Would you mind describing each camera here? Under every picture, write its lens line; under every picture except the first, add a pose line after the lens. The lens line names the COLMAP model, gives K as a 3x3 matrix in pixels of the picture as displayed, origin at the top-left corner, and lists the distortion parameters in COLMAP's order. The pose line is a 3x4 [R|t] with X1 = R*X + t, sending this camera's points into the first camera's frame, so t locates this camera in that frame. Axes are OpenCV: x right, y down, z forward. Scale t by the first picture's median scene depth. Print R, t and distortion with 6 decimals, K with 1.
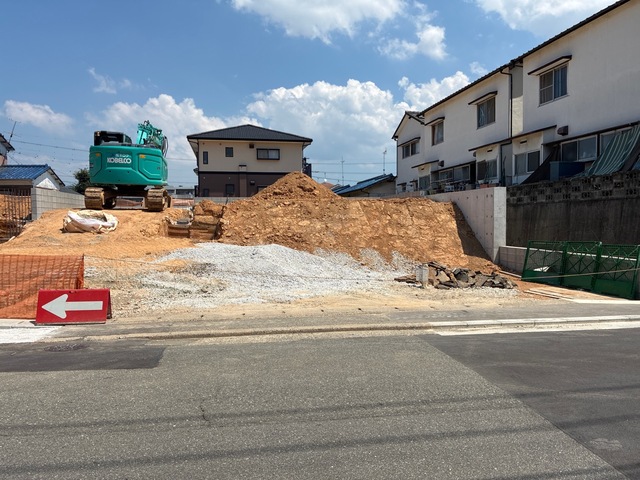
lens RADIAL K [[484.7, 0, 319.6], [0, 484.7, 236.2], [0, 0, 1]] dist [0.047201, -0.064219]
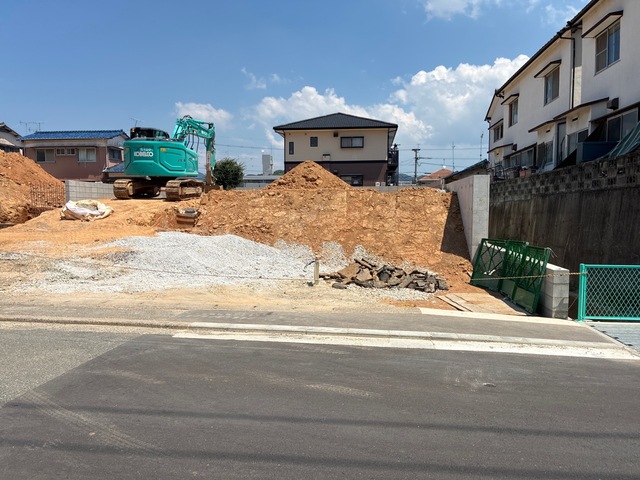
lens RADIAL K [[484.7, 0, 316.1], [0, 484.7, 244.6], [0, 0, 1]] dist [0.047201, -0.064219]
pose [[0.954982, 0.030545, -0.295088, 0.277933], [-0.018265, 0.998852, 0.044282, -0.008173], [0.296102, -0.036899, 0.954443, 0.064196]]
